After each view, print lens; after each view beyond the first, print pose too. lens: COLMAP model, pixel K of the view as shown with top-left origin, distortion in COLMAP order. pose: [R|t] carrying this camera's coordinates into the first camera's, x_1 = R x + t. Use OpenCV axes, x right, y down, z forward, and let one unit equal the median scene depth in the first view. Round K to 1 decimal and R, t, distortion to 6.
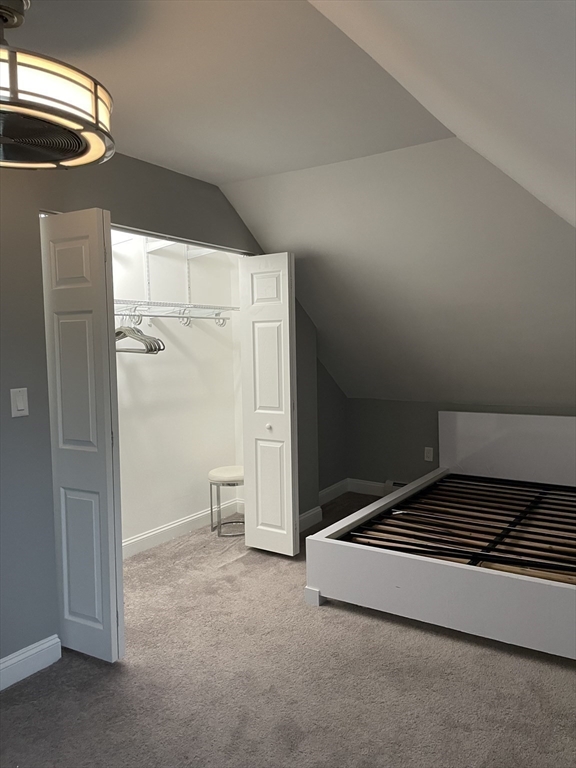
lens RADIAL K [[588.4, 0, 288.0], [0, 588.4, 384.0], [0, 0, 1]] dist [0.055636, -0.141113]
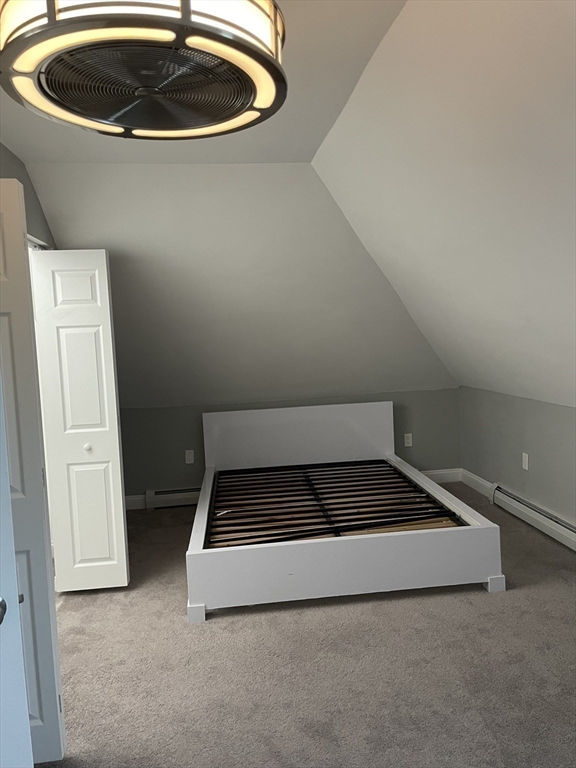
lens RADIAL K [[592.1, 0, 288.0], [0, 592.1, 384.0], [0, 0, 1]] dist [0.052076, -0.172111]
pose [[0.757152, -0.069169, 0.649566, -0.382962], [0.079237, 0.996761, 0.013779, -0.009757], [-0.648415, 0.041037, 0.760180, 0.139231]]
